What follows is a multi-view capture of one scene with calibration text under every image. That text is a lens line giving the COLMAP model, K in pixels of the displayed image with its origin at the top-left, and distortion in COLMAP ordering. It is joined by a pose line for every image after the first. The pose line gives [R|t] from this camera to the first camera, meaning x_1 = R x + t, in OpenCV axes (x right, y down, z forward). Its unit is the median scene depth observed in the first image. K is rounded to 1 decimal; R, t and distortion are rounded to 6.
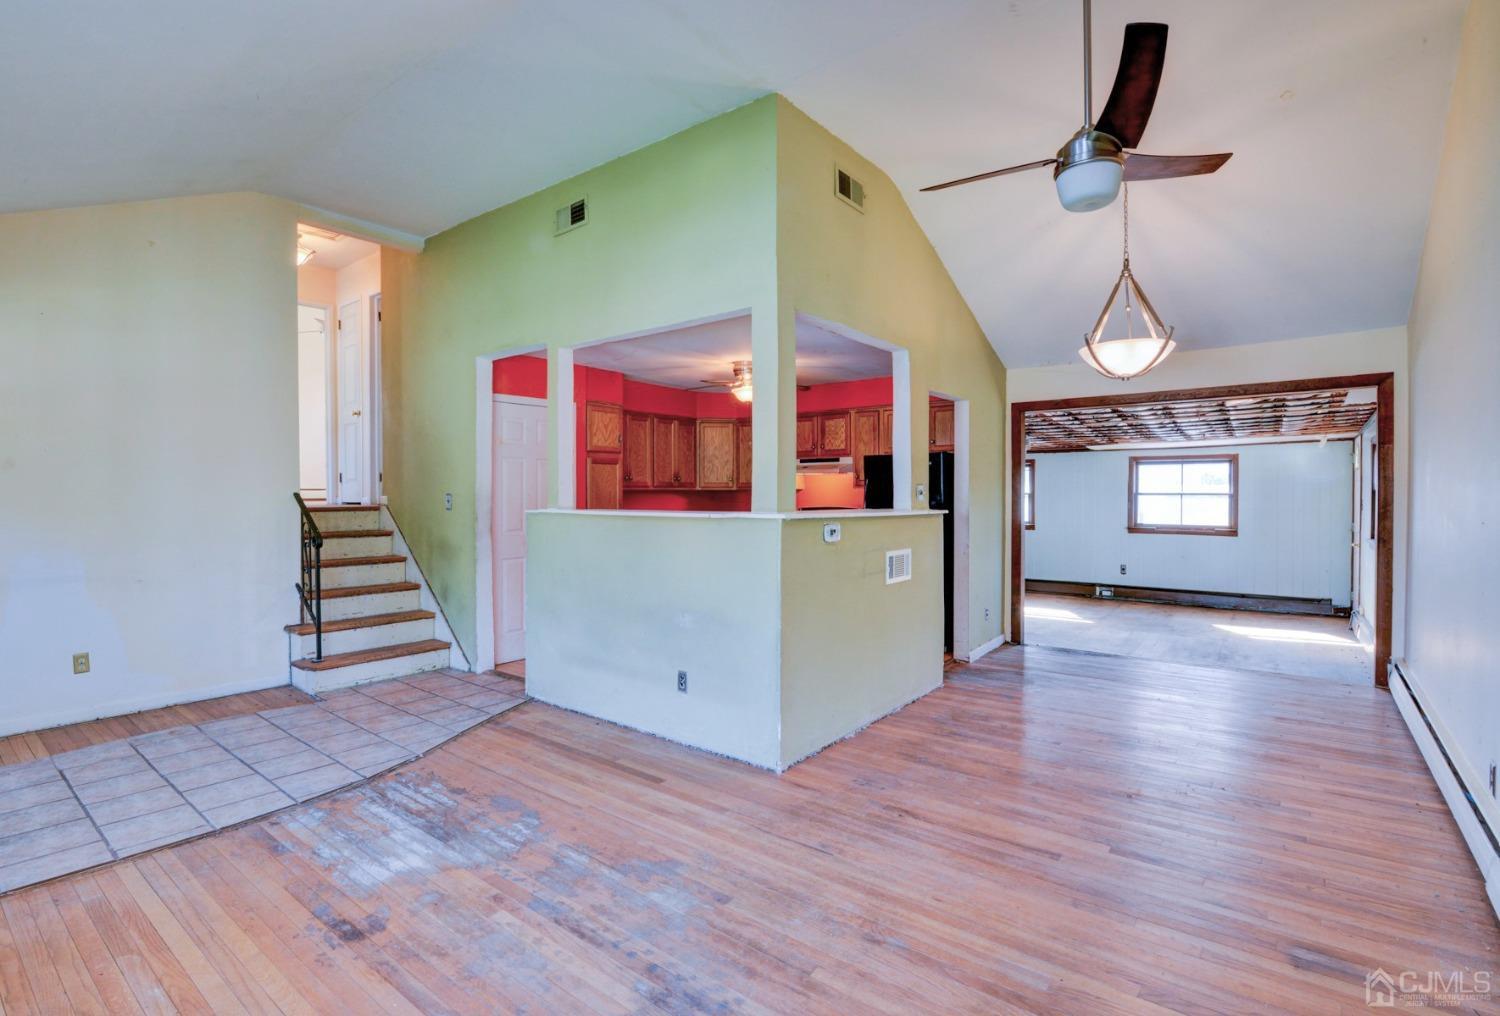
lens RADIAL K [[698.6, 0, 789.3], [0, 698.6, 499.5], [0, 0, 1]] dist [-0.015421, -0.000393]
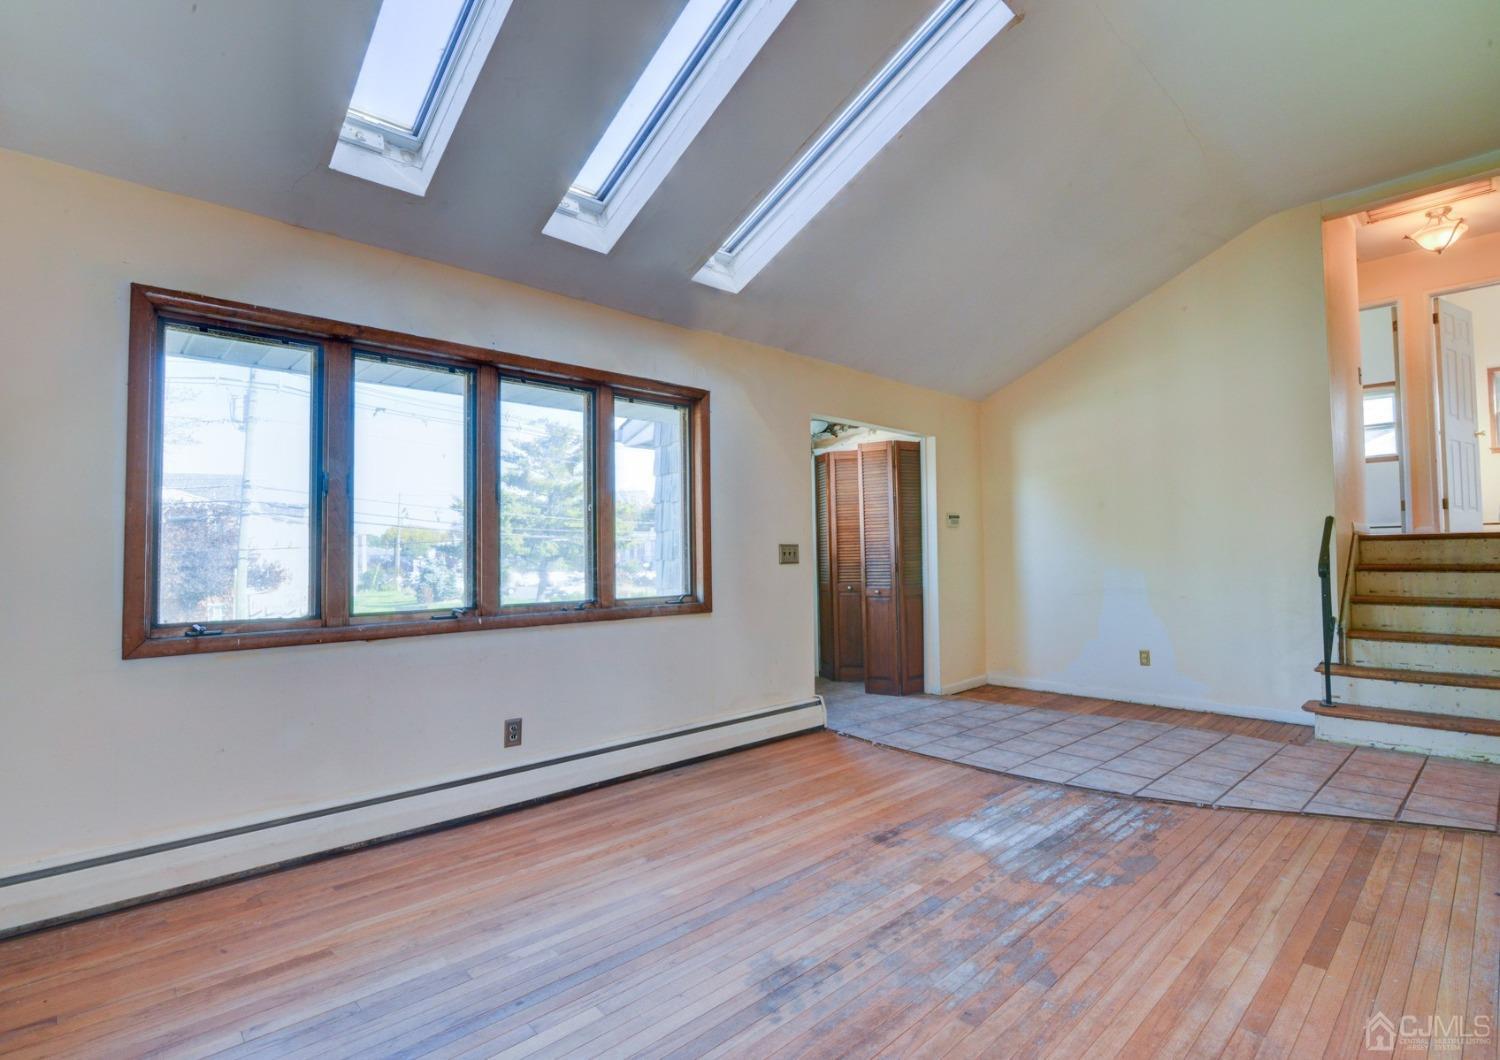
lens RADIAL K [[712.2, 0, 746.7], [0, 712.2, 517.6], [0, 0, 1]] dist [-0.016524, 0.000082]
pose [[-0.165656, -0.047741, -0.985027, 0.551094], [0.007489, 0.998738, -0.049665, 0.052606], [0.986155, -0.015604, -0.165089, 0.680522]]
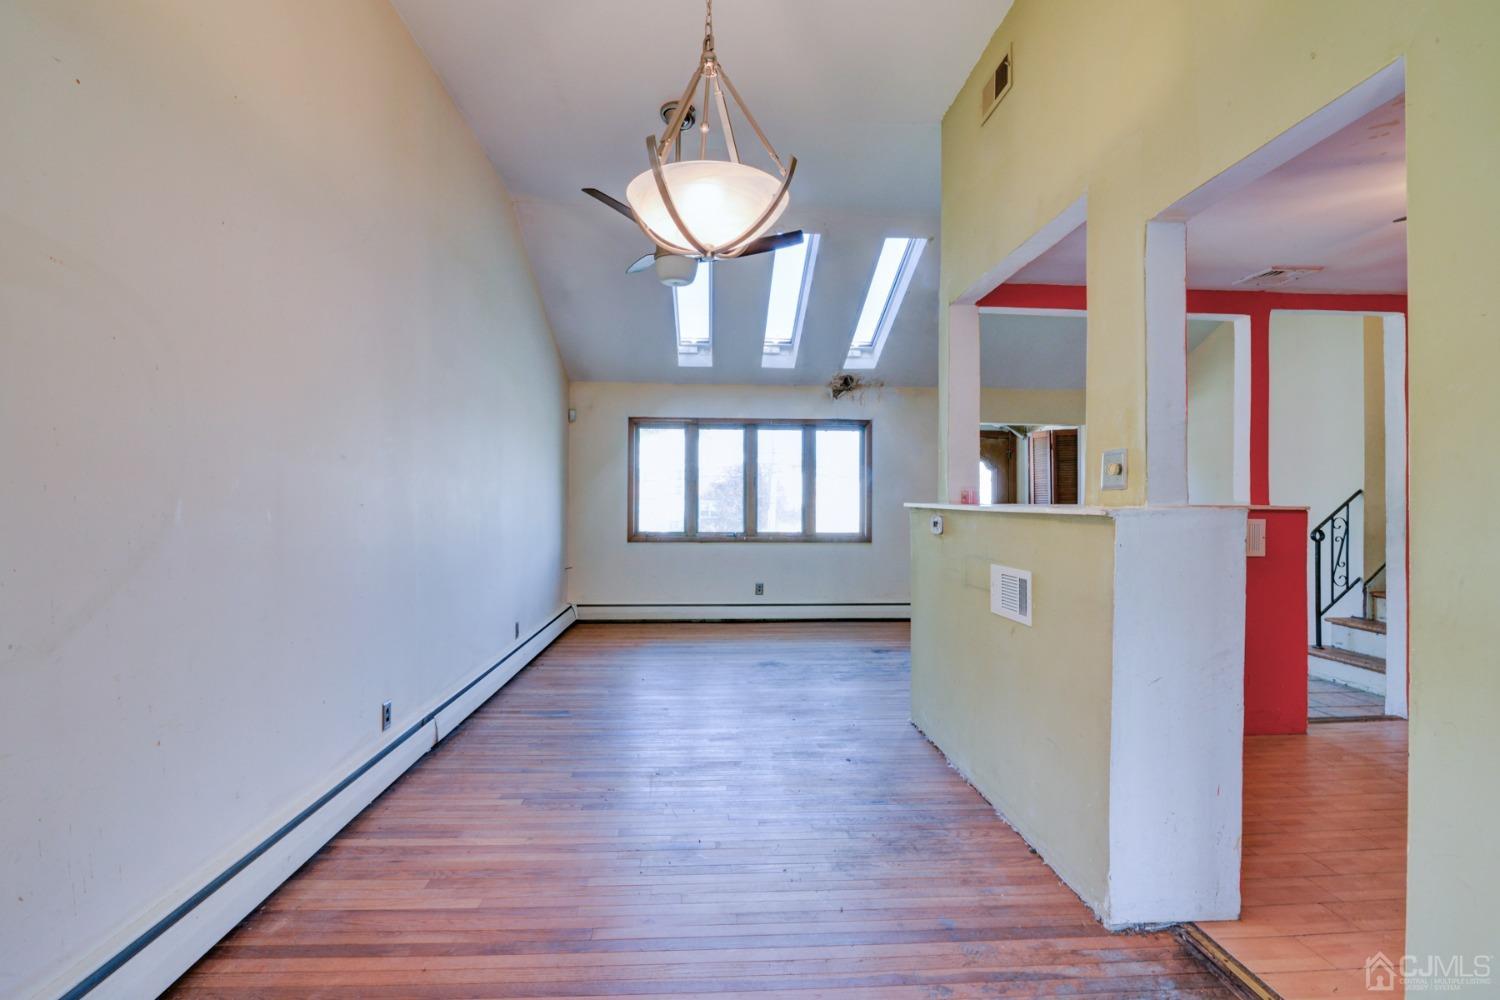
lens RADIAL K [[705.5, 0, 747.0], [0, 705.5, 464.7], [0, 0, 1]] dist [-0.016502, 0.000046]
pose [[-0.776308, -0.031029, -0.629590, 1.050064], [-0.003951, 0.999008, -0.044363, 0.009052], [0.630342, -0.031952, -0.775660, 1.891436]]
